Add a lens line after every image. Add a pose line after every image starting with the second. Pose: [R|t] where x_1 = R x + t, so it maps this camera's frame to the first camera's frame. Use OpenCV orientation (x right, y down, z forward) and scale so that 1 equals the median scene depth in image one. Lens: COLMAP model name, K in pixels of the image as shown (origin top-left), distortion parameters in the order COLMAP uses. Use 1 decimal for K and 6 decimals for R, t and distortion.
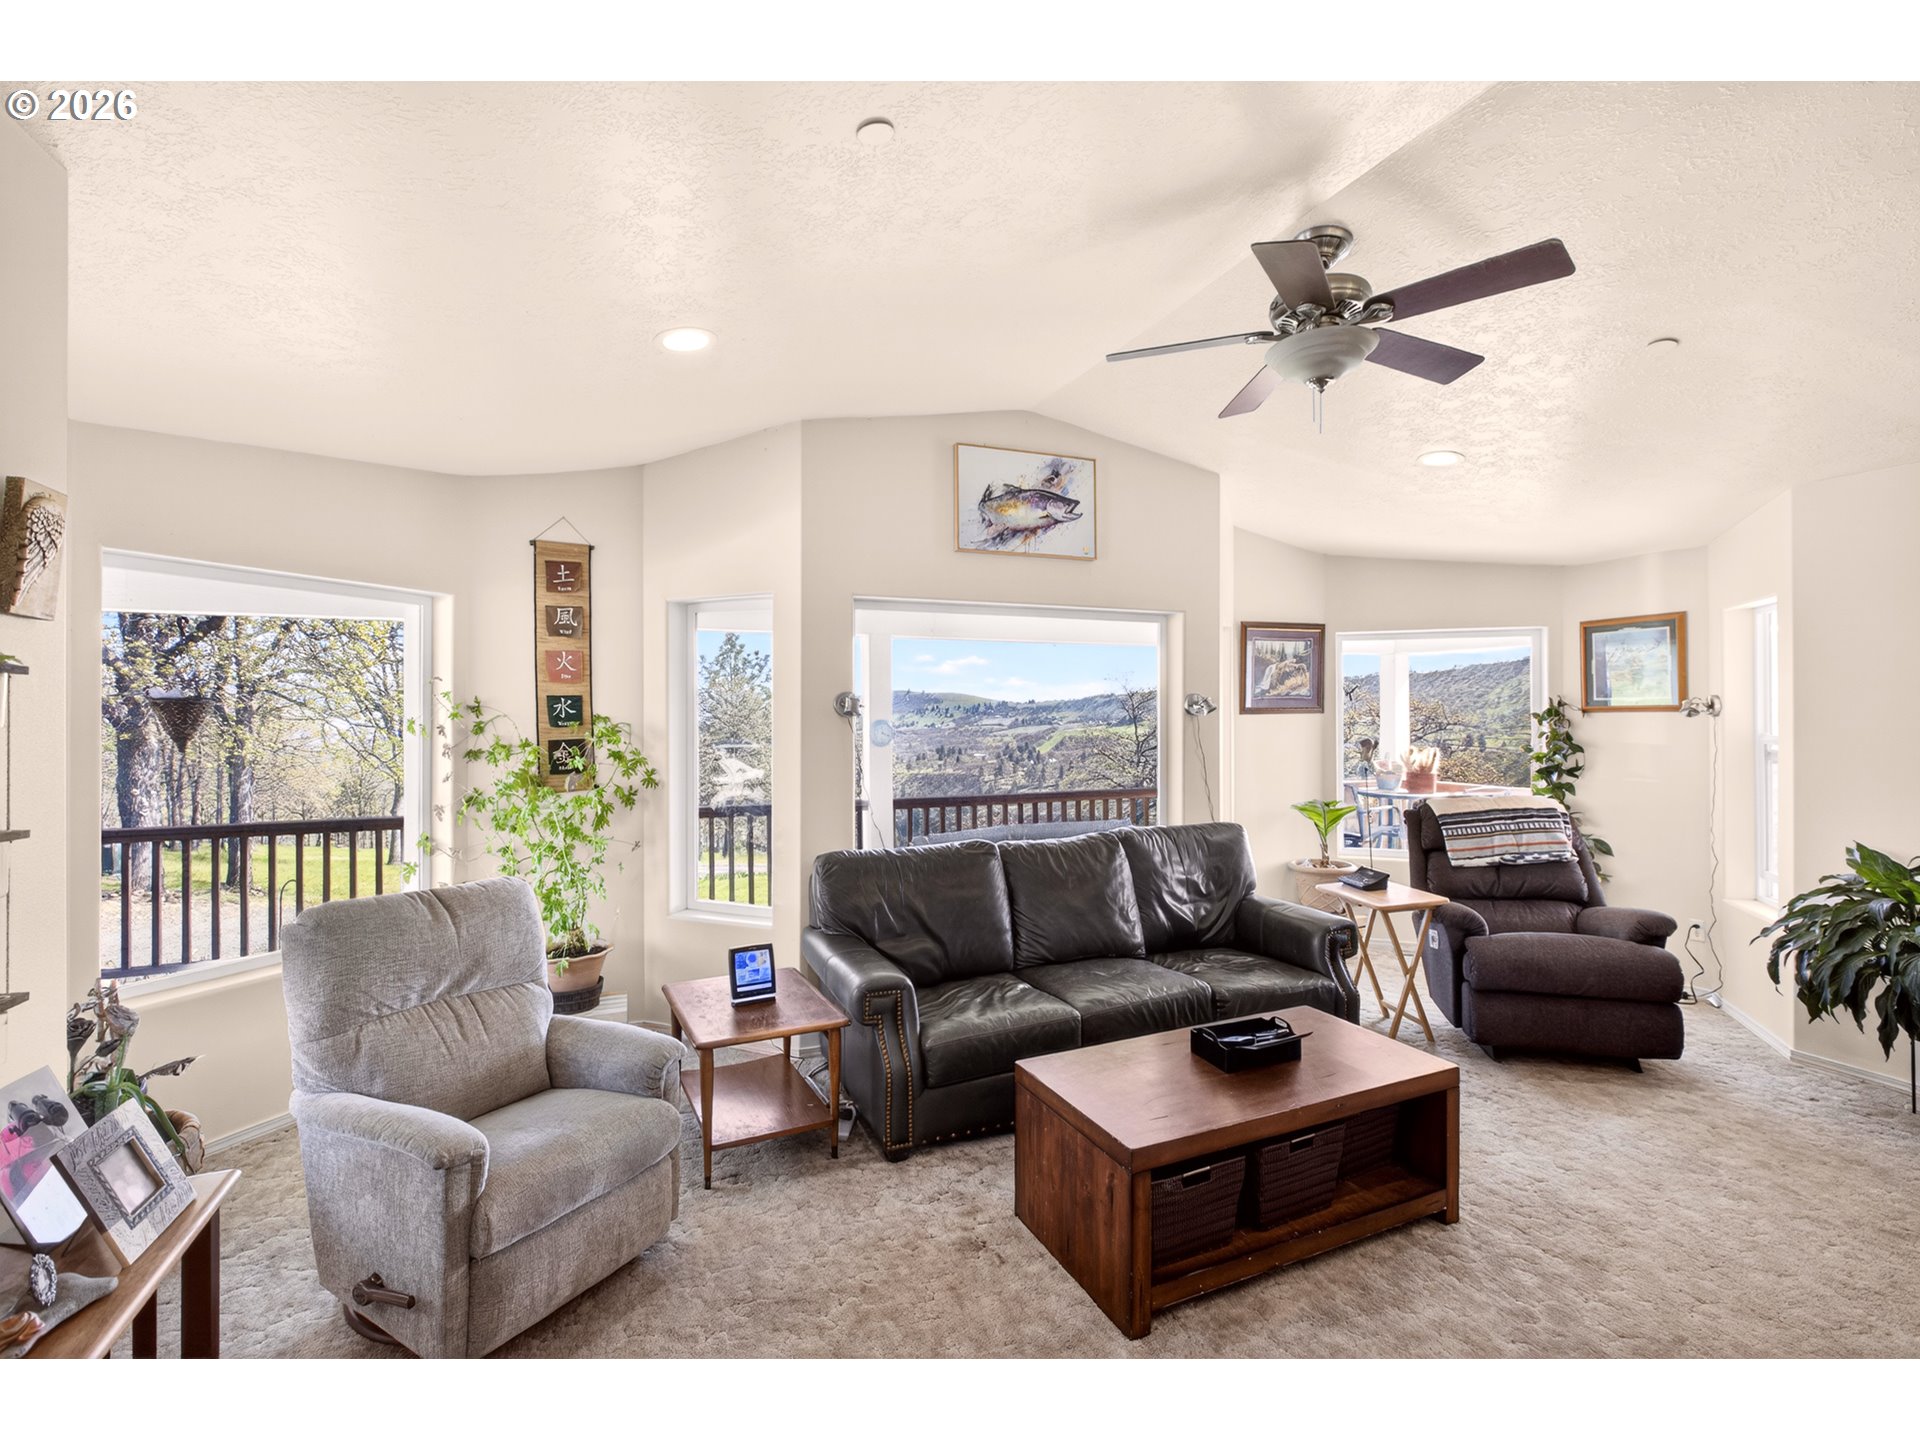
lens RADIAL K [[868.7, 0, 955.8], [0, 868.7, 709.3], [0, 0, 1]] dist [-0.001992, -0.000156]
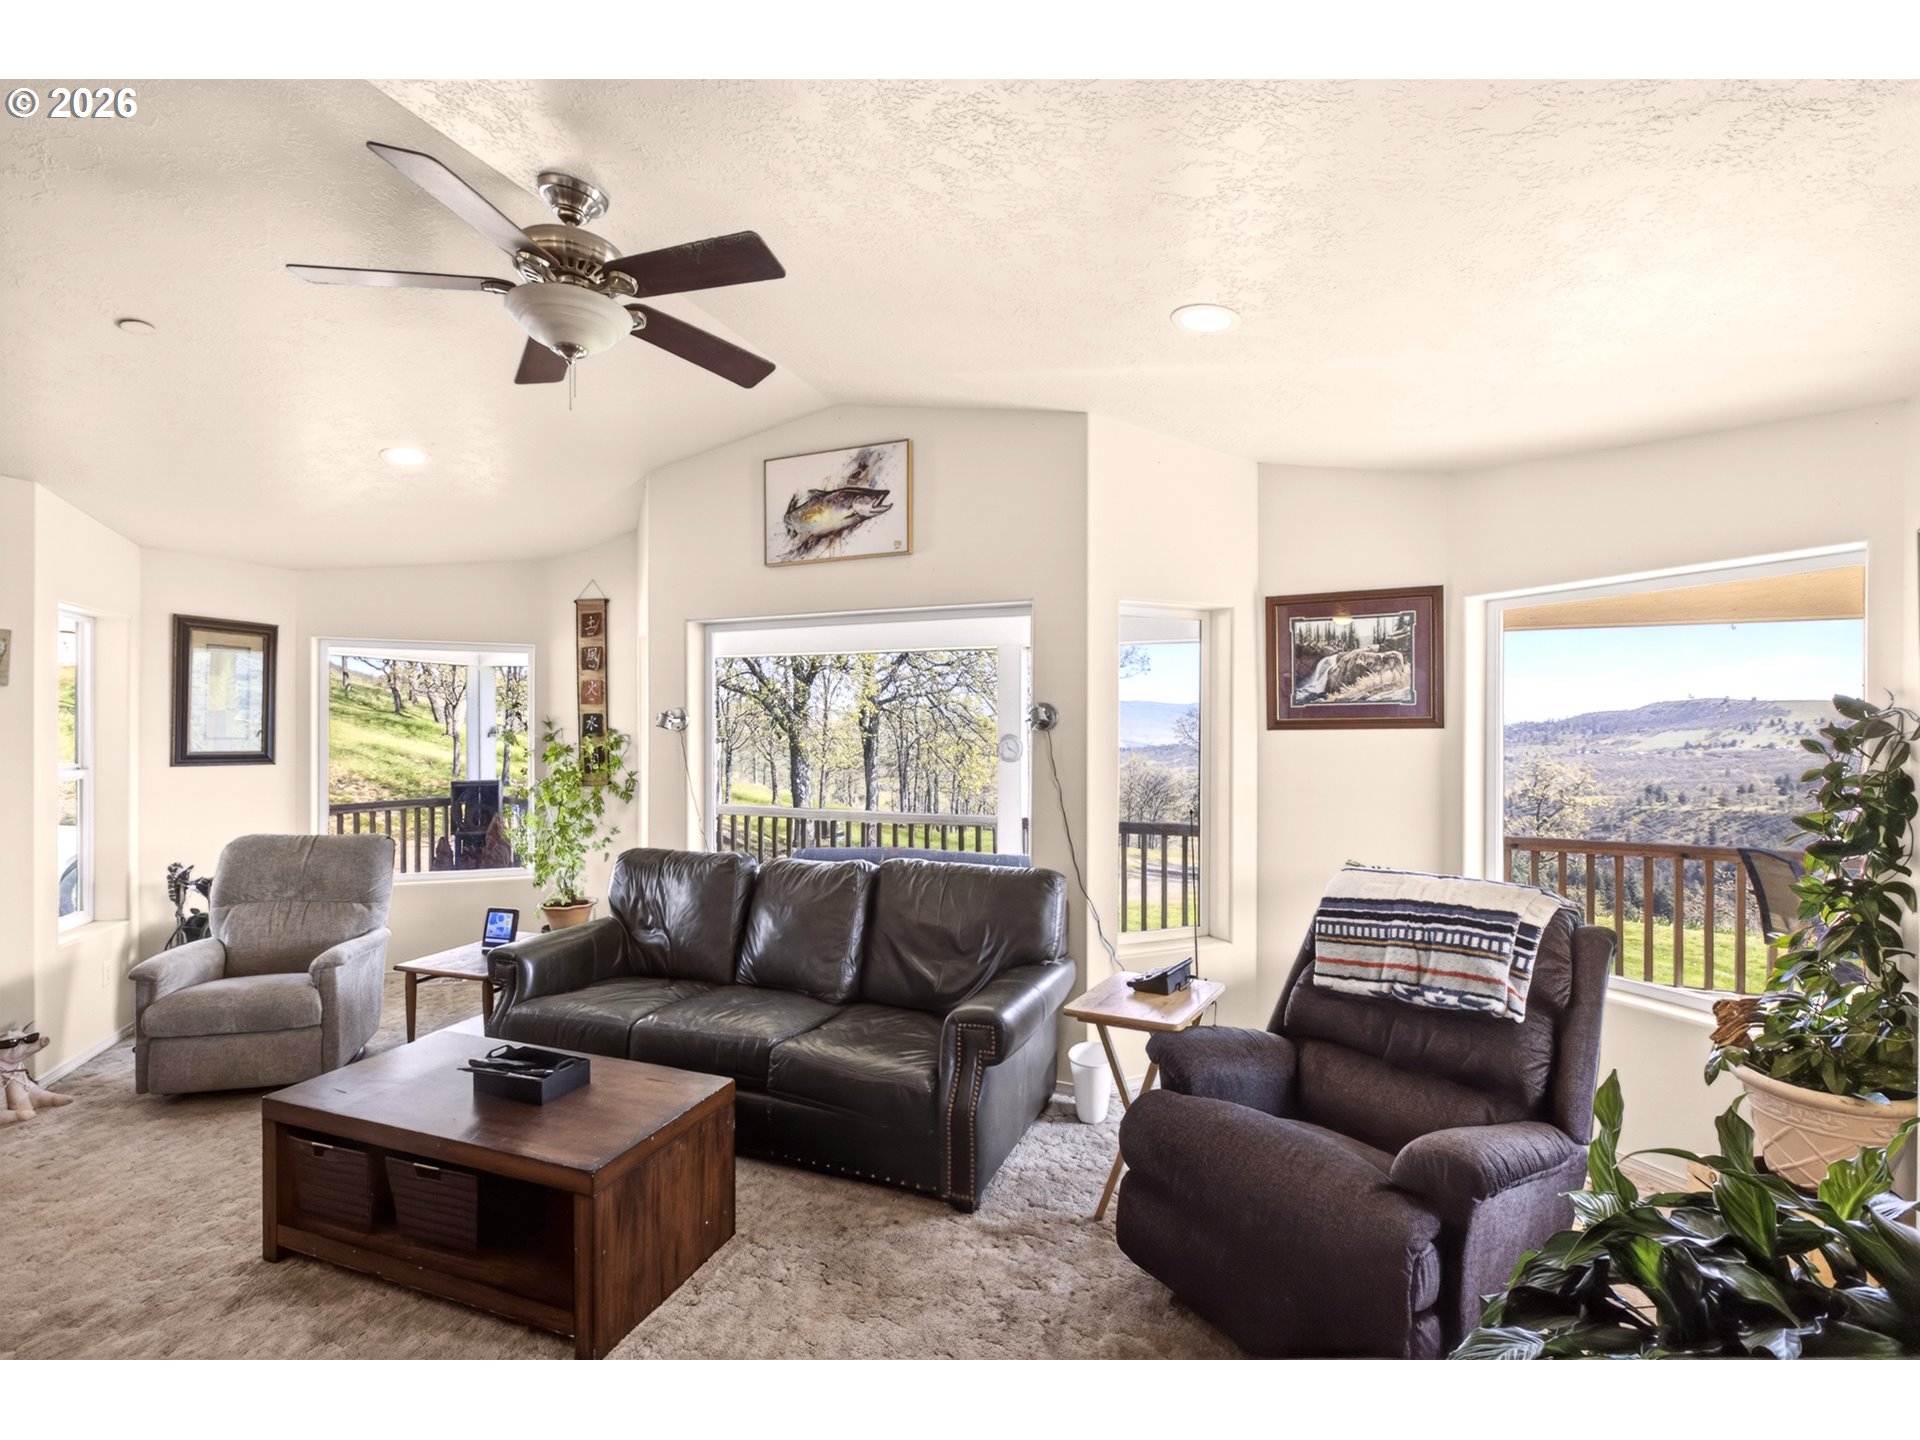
lens RADIAL K [[868.7, 0, 952.9], [0, 868.7, 732.4], [0, 0, 1]] dist [-0.001992, -0.000156]
pose [[0.708959, 0.004266, -0.705236, 0.840140], [0.001523, 0.999970, 0.007580, 0.003247], [0.705248, -0.006448, 0.708932, 0.418437]]
